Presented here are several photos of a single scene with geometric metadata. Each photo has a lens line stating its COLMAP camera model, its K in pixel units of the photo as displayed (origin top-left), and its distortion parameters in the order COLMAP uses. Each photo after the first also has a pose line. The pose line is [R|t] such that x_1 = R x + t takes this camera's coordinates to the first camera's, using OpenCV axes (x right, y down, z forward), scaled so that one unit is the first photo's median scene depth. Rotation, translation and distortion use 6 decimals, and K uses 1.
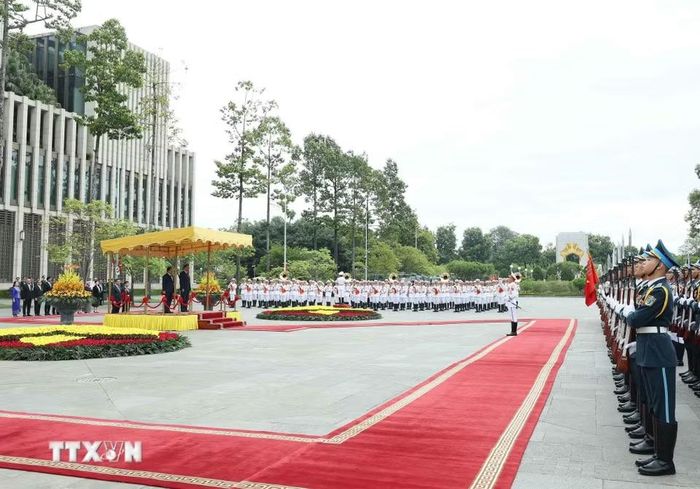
lens RADIAL K [[685.7, 0, 350.2], [0, 685.7, 227.7], [0, 0, 1]] dist [-0.045898, 0.015383]
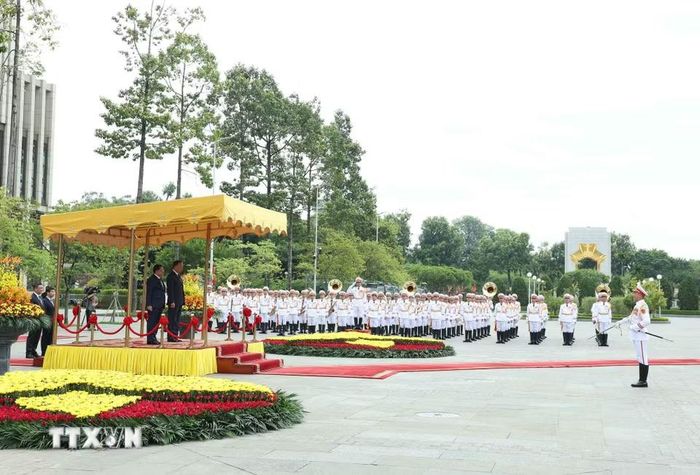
lens RADIAL K [[994.2, 0, 350.0], [0, 994.2, 237.5], [0, 0, 1]] dist [0.078534, 0.031227]
pose [[0.993434, 0.027526, 0.111049, -0.068052], [-0.030189, 0.999294, 0.022377, 0.003696], [-0.110355, -0.025583, 0.993563, 0.048330]]
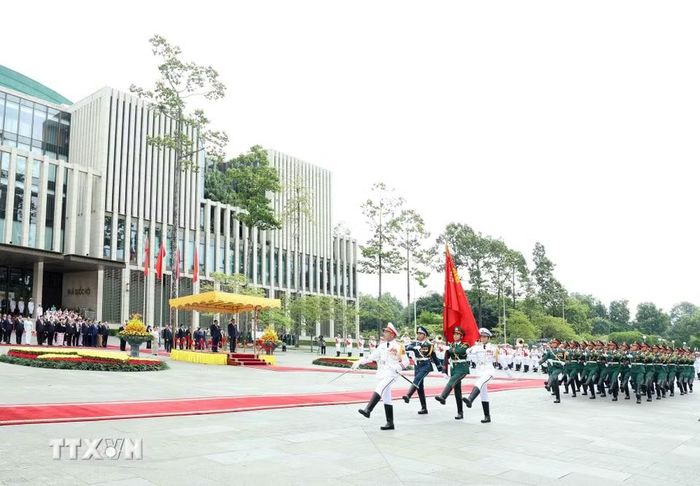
lens RADIAL K [[556.4, 0, 350.3], [0, 556.4, 254.6], [0, 0, 1]] dist [-0.091132, 0.002009]
pose [[0.936230, -0.009895, -0.351248, 0.154599], [-0.018889, 0.996741, -0.078427, 0.003412], [0.350879, 0.080061, 0.932992, 0.011871]]
